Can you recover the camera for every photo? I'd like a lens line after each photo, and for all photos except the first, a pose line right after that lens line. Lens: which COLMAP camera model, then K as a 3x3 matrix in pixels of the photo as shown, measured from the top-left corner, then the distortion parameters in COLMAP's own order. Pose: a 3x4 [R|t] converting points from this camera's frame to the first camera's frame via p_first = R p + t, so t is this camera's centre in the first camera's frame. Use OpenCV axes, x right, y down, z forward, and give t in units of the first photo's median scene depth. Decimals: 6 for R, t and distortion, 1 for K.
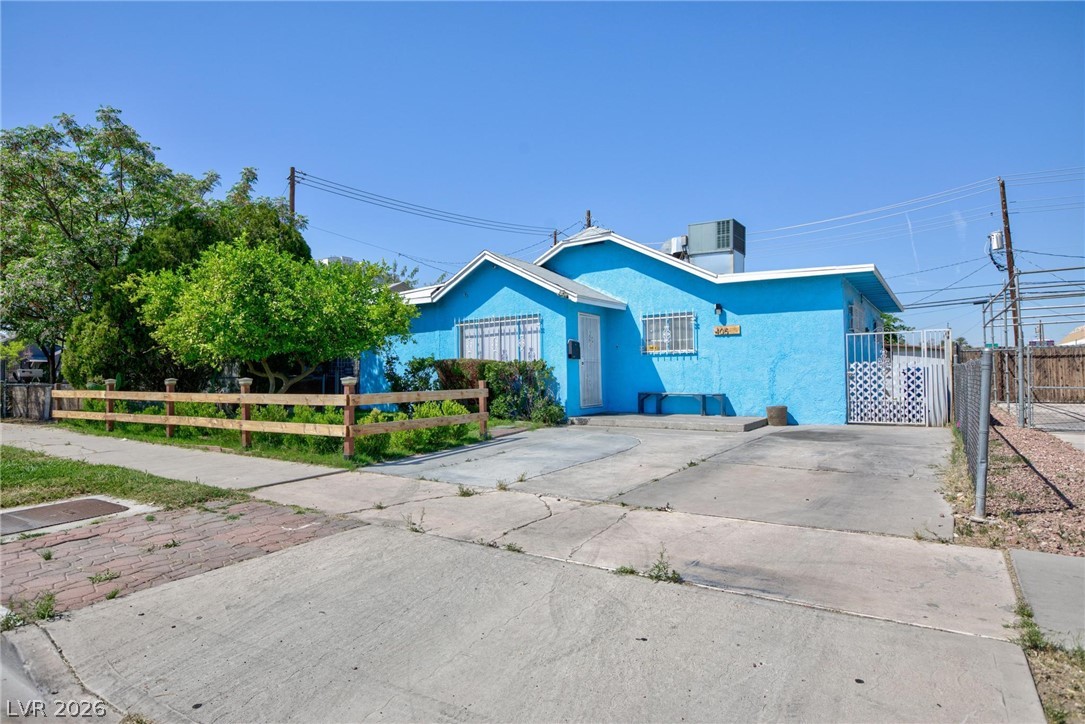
lens RADIAL K [[608.9, 0, 542.5], [0, 608.9, 362.0], [0, 0, 1]] dist [-0.001189, -0.000367]
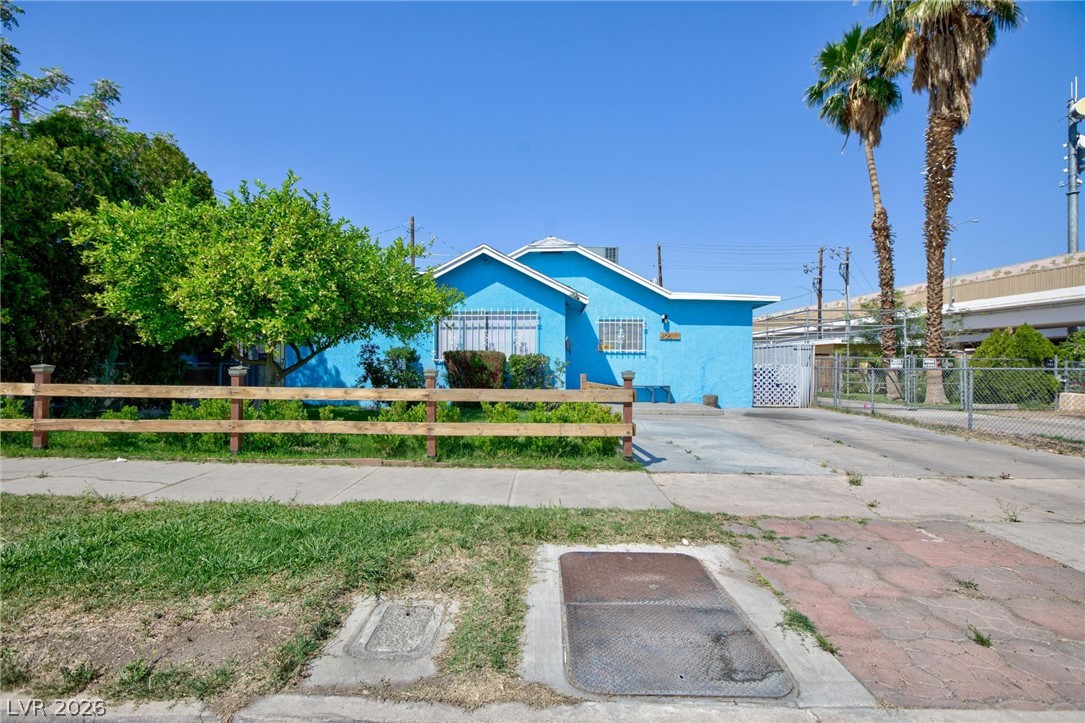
lens RADIAL K [[501.8, 0, 542.5], [0, 501.8, 361.5], [0, 0, 1]] dist [-0.018436, 0.015772]
pose [[0.839452, 0.024936, 0.542861, -0.472401], [-0.030480, 0.999535, 0.001219, 0.007792], [-0.542578, -0.017570, 0.839821, 0.251937]]
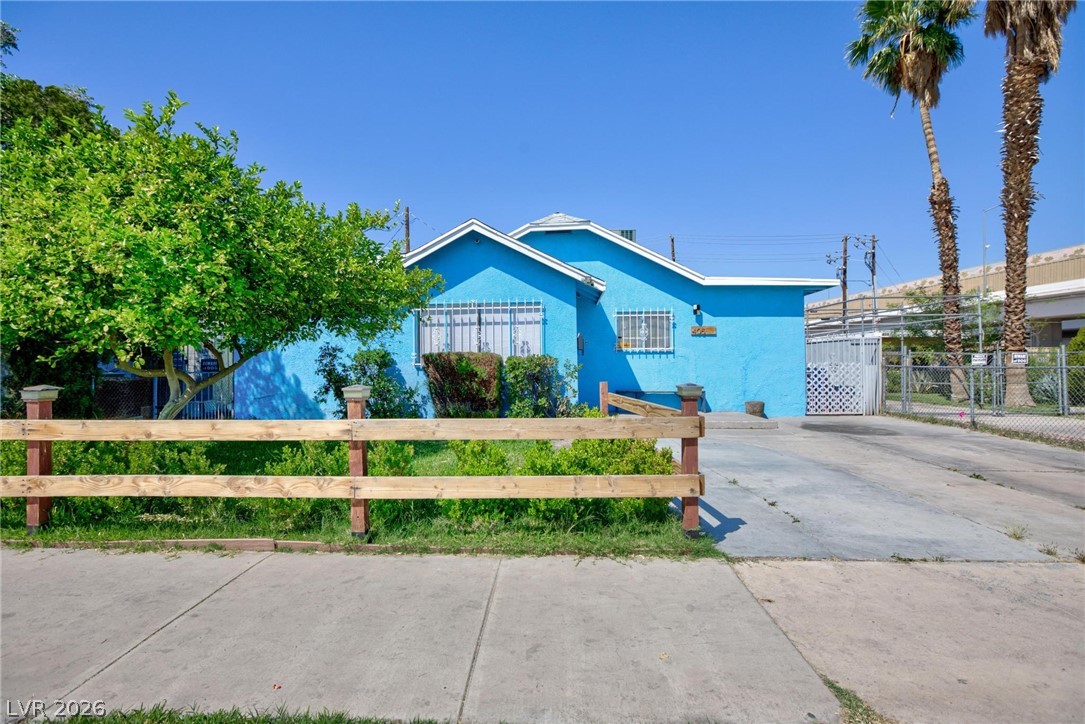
lens RADIAL K [[501.8, 0, 542.5], [0, 501.8, 362.0], [0, 0, 1]] dist [-0.018436, 0.015772]
pose [[0.849670, 0.010699, 0.527206, -0.374645], [-0.014661, 0.999887, 0.003337, 0.003383], [-0.527111, -0.010565, 0.849731, 0.395665]]
